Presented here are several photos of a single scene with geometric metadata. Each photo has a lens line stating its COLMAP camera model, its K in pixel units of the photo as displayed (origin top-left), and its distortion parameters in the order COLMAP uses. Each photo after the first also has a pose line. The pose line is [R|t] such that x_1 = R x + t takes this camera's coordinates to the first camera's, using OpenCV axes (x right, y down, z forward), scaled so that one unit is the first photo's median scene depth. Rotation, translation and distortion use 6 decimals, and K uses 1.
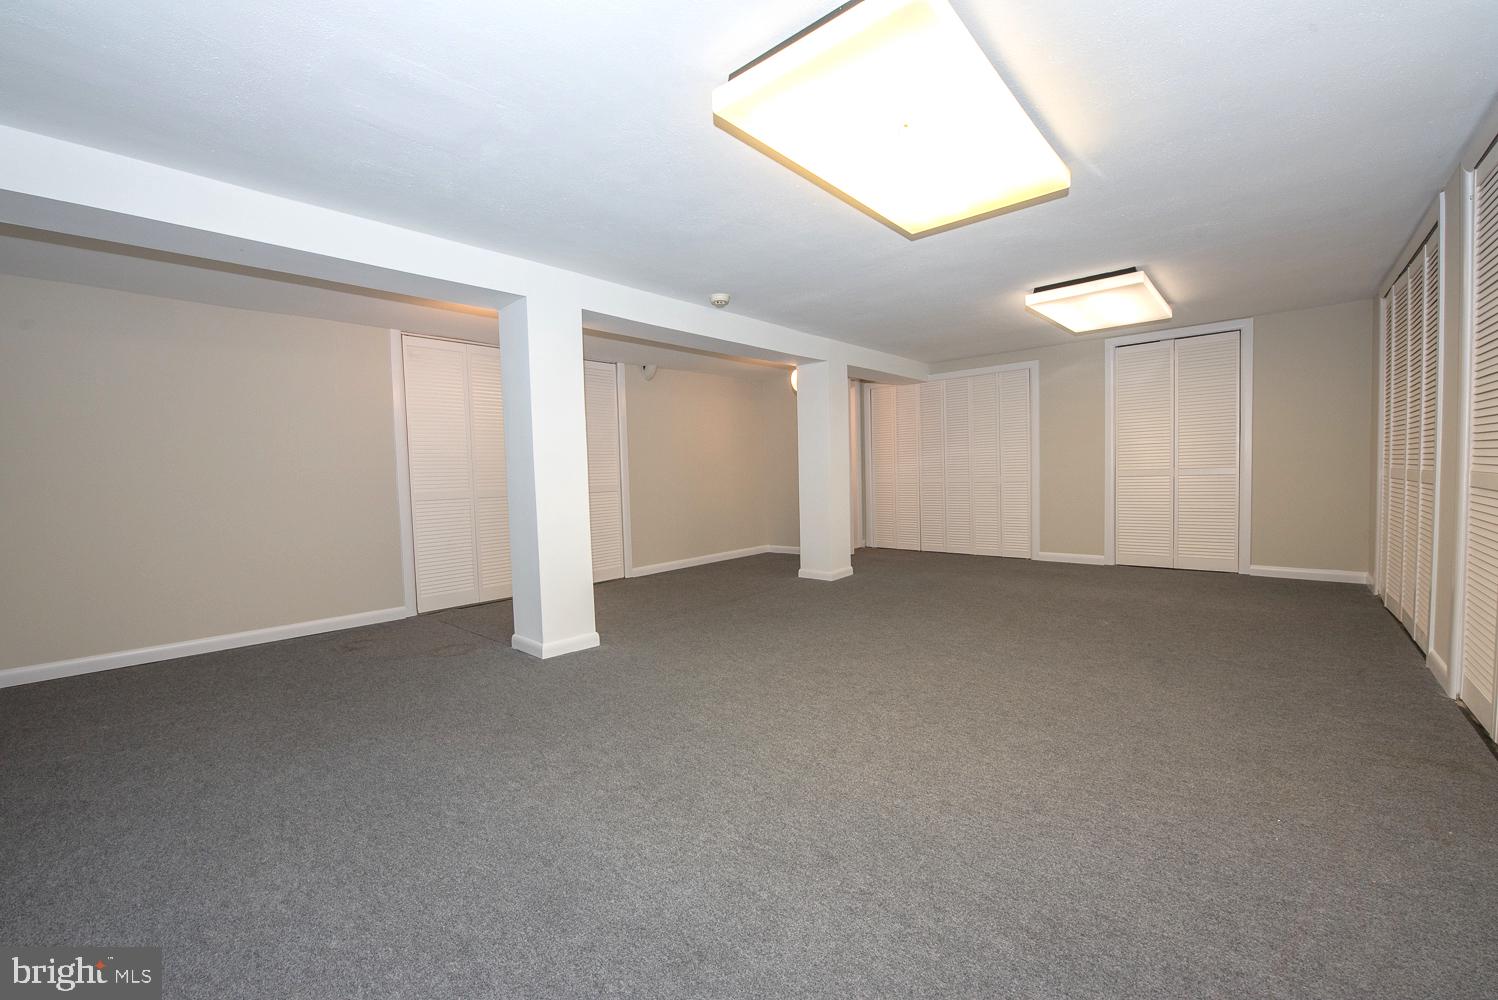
lens RADIAL K [[593.3, 0, 746.8], [0, 593.3, 499.8], [0, 0, 1]] dist [-0.019686, -0.000927]
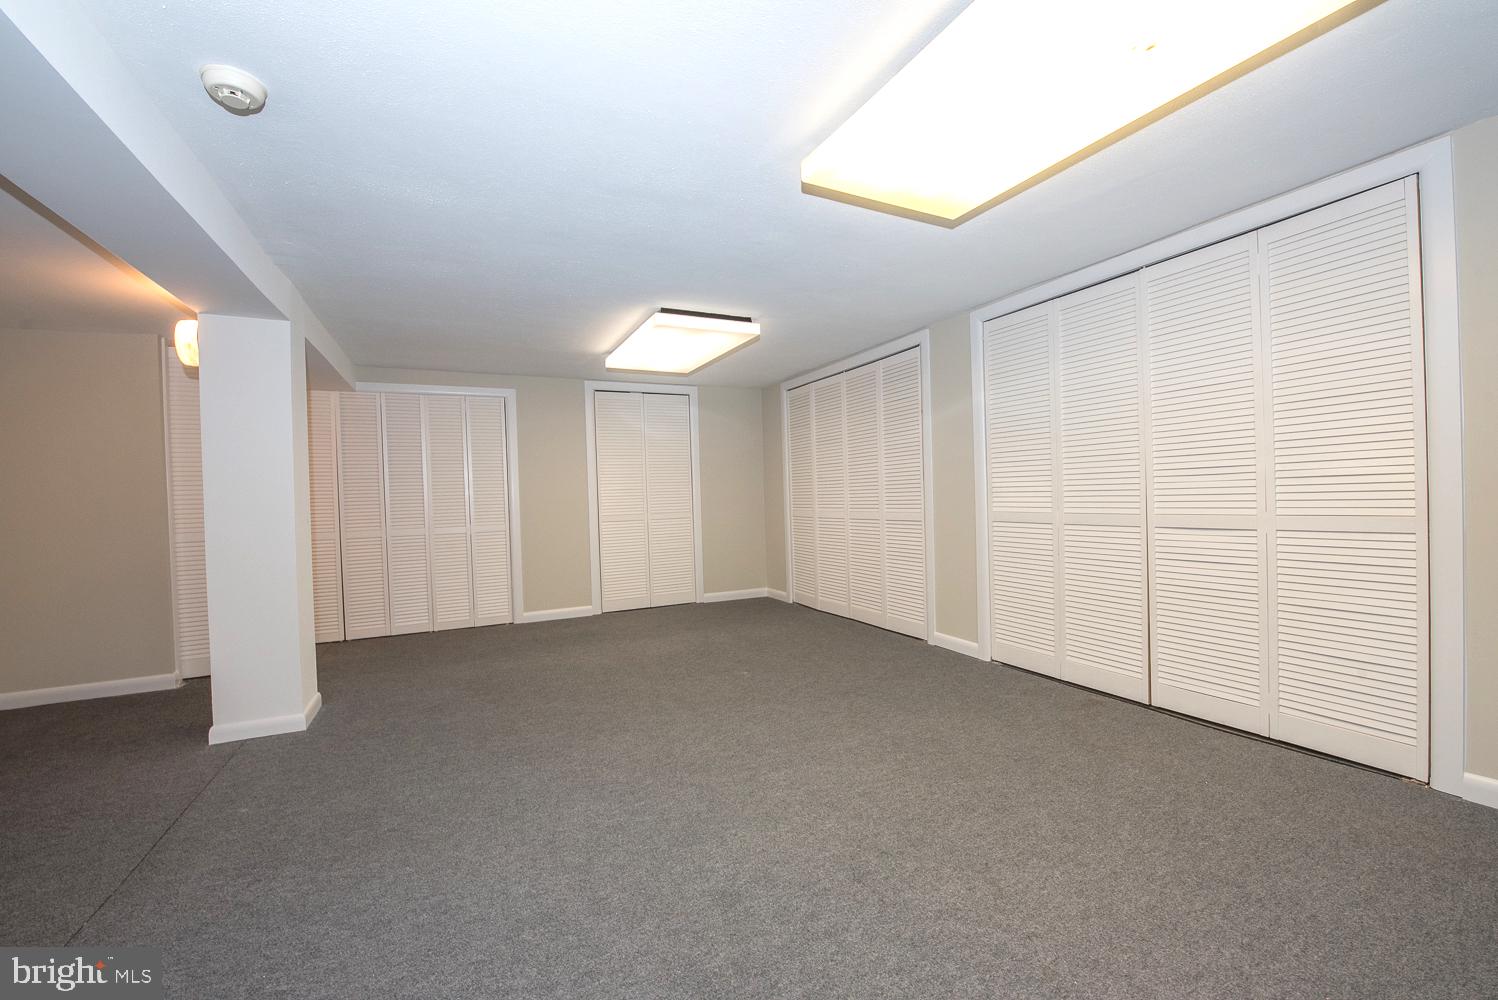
lens RADIAL K [[593.3, 0, 748.4], [0, 593.3, 505.1], [0, 0, 1]] dist [-0.019686, -0.000927]
pose [[0.375546, 0.003532, 0.926797, -0.294043], [0.061295, 0.997709, -0.028639, -0.038969], [-0.924774, 0.067563, 0.374469, 0.621491]]
